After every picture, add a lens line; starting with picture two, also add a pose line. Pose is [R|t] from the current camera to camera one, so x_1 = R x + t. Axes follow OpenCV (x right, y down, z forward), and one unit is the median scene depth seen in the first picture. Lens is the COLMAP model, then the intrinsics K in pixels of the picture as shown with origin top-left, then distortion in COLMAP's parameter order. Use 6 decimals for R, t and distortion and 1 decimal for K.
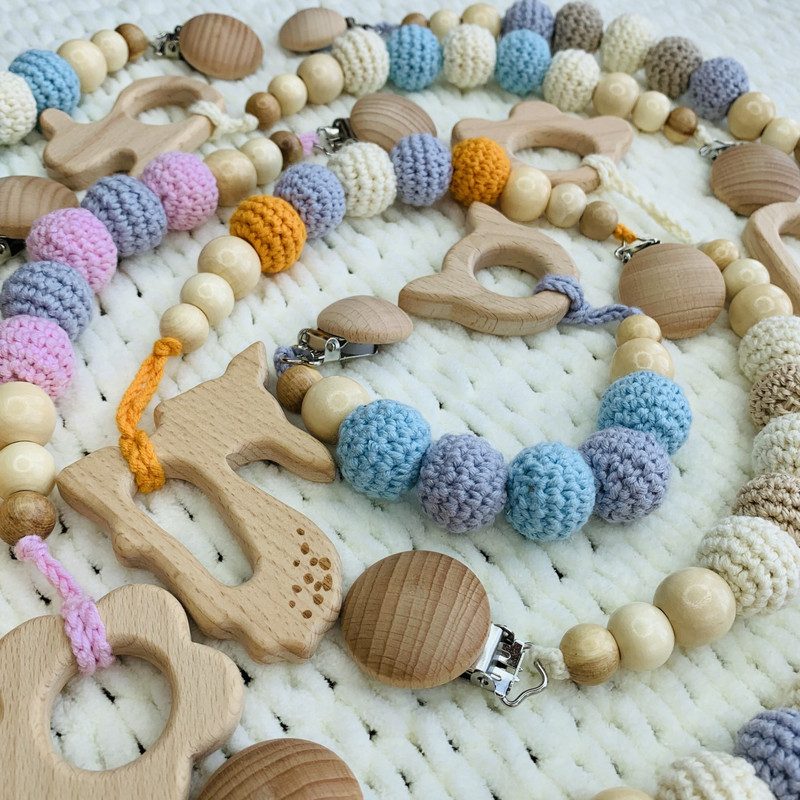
lens RADIAL K [[924.6, 0, 455.4], [0, 924.6, 401.7], [0, 0, 1]] dist [-0.002573, 0.000390]
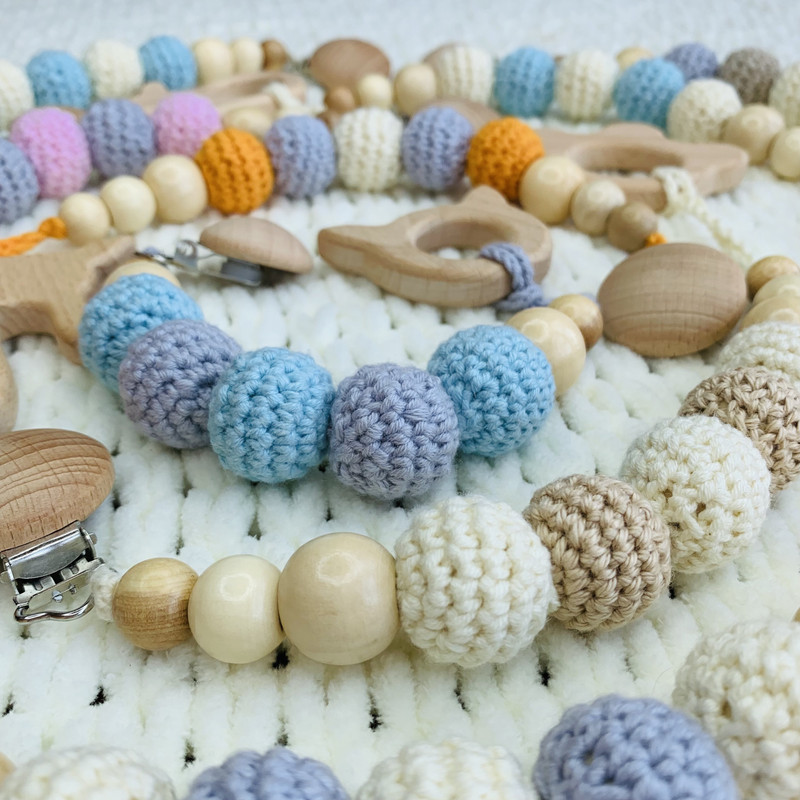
lens RADIAL K [[924.6, 0, 455.4], [0, 924.6, 401.7], [0, 0, 1]] dist [-0.002573, 0.000390]
pose [[0.865936, 0.168542, -0.470902, 0.442443], [-0.291595, 0.935070, -0.201537, 0.150530], [0.406359, 0.311831, 0.858856, 0.333437]]
